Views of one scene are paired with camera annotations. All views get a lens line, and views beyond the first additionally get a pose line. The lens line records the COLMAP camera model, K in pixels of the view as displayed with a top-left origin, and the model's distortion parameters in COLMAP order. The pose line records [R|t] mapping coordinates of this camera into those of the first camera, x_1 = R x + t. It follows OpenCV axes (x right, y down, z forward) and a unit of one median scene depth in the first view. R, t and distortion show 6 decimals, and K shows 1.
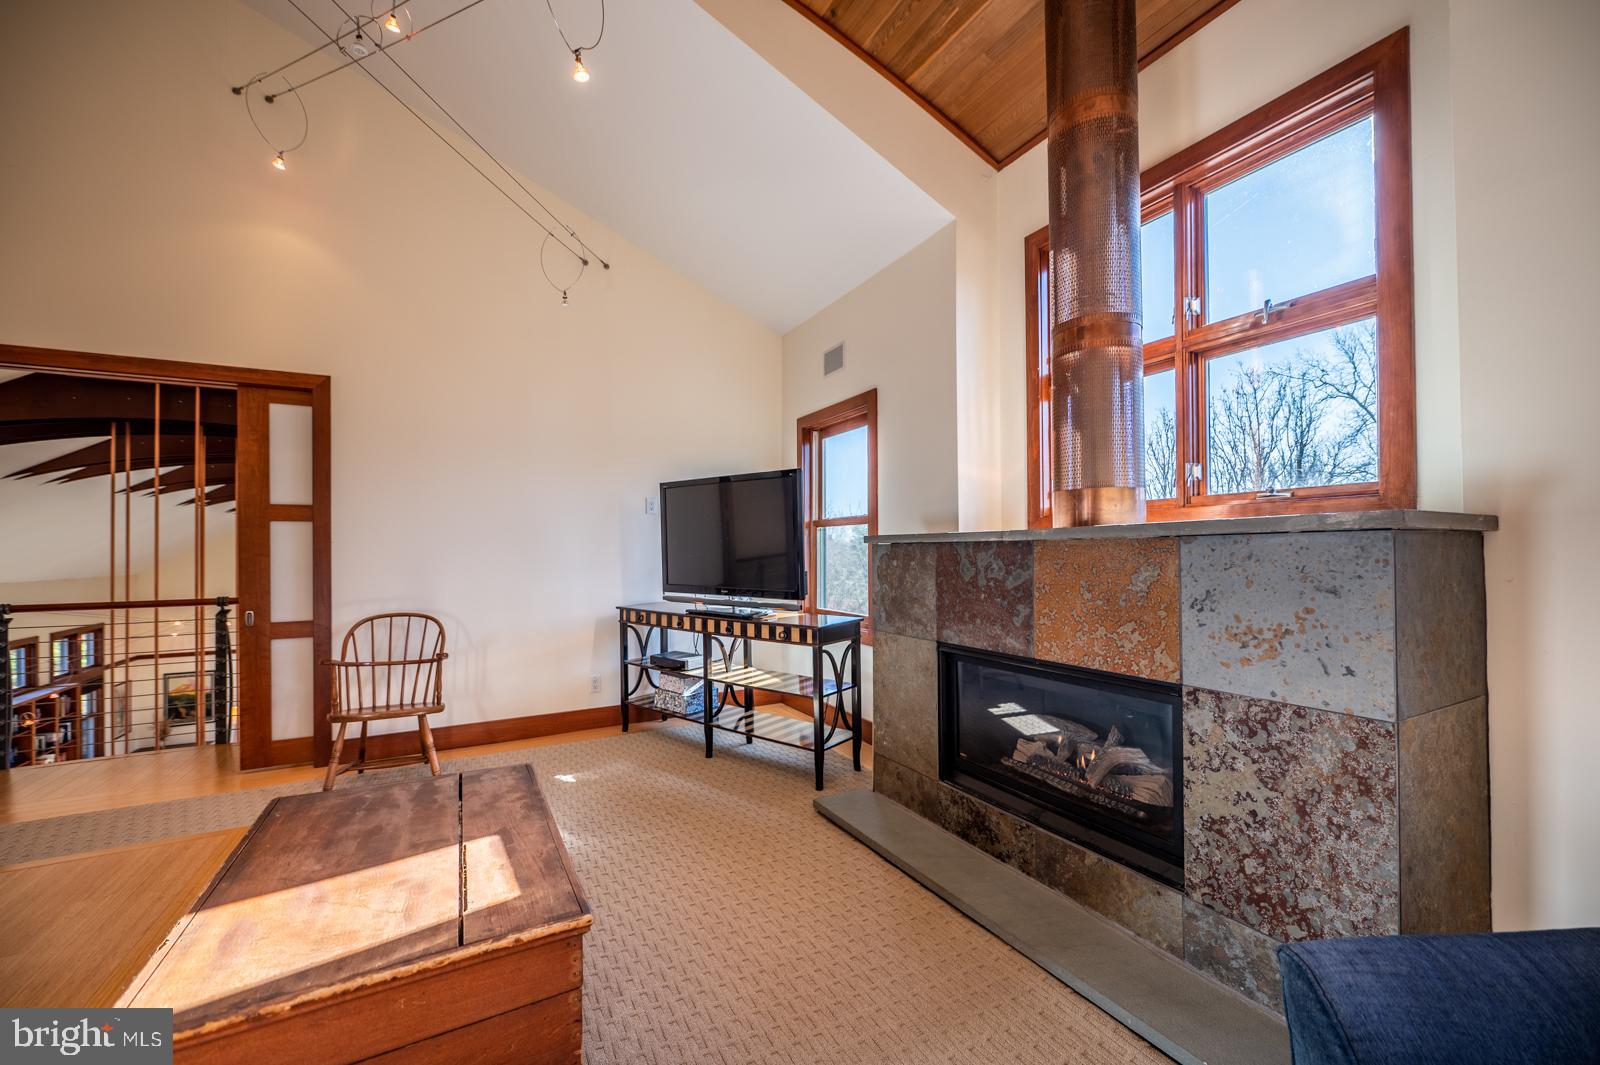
lens RADIAL K [[663.6, 0, 854.9], [0, 663.6, 540.5], [0, 0, 1]] dist [-0.009196, 0.001391]
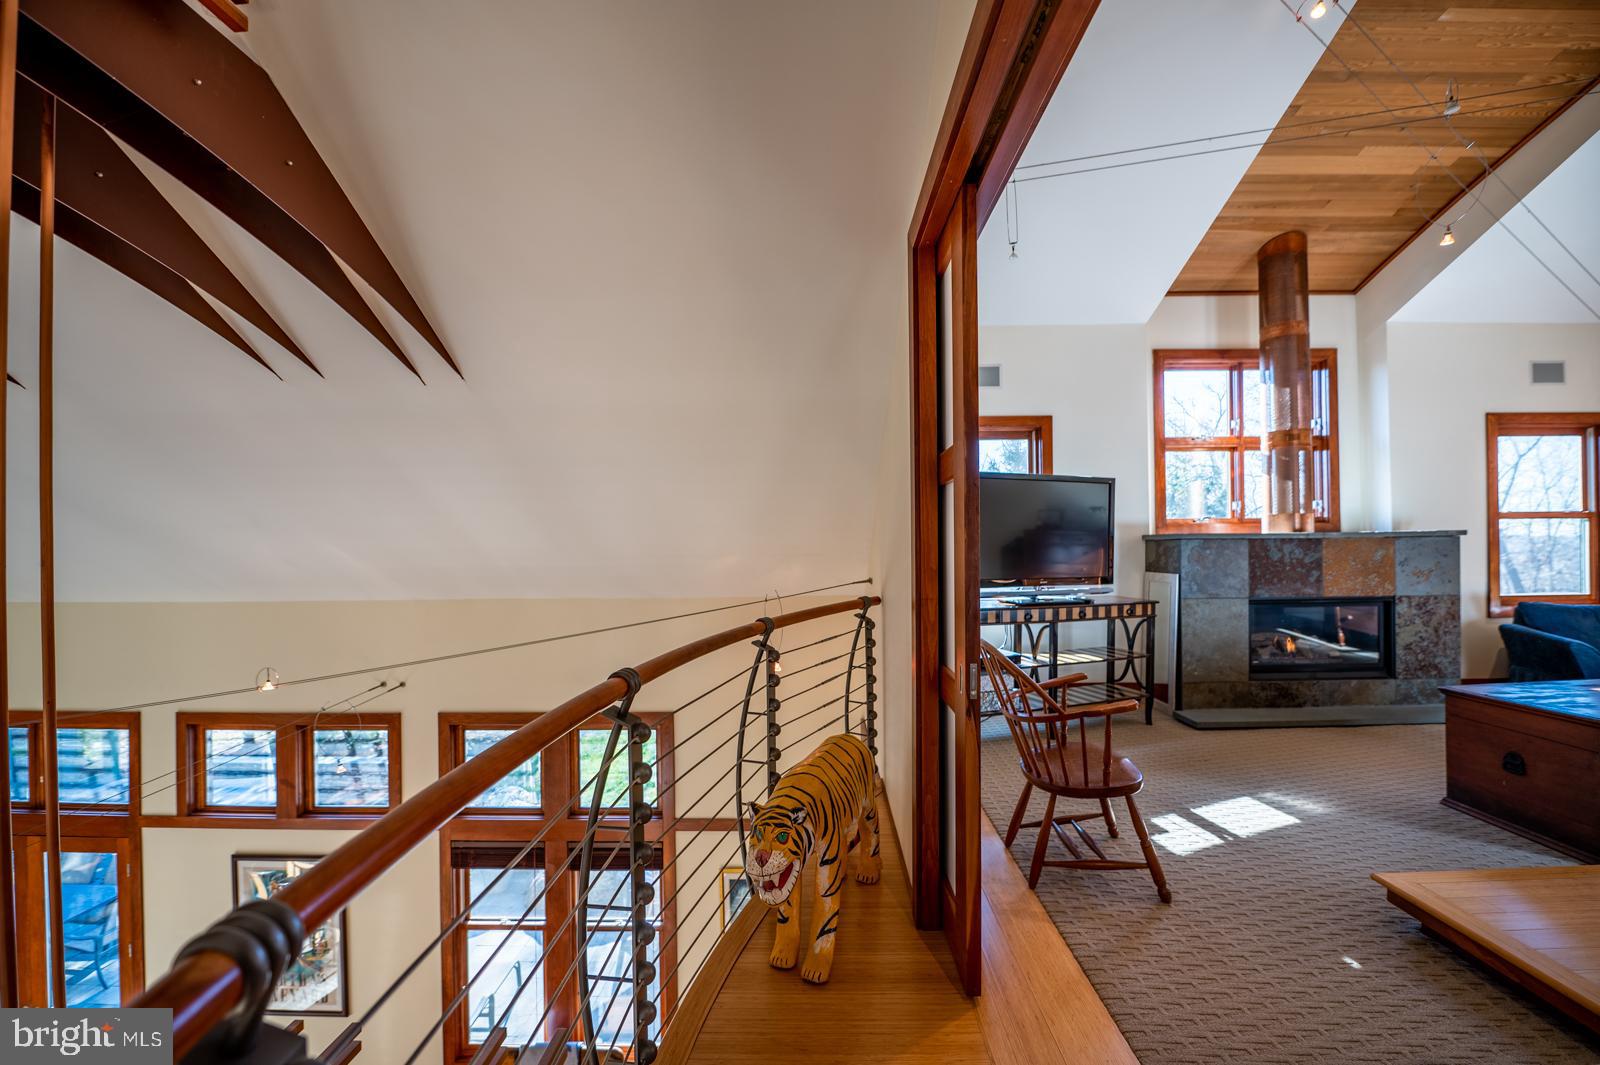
lens RADIAL K [[663.6, 0, 729.7], [0, 663.6, 543.2], [0, 0, 1]] dist [-0.009196, 0.001391]
pose [[0.492391, 0.008102, 0.870337, -2.080449], [-0.008074, 0.999956, -0.004741, 0.035007], [-0.870337, -0.004693, 0.492434, 1.394595]]
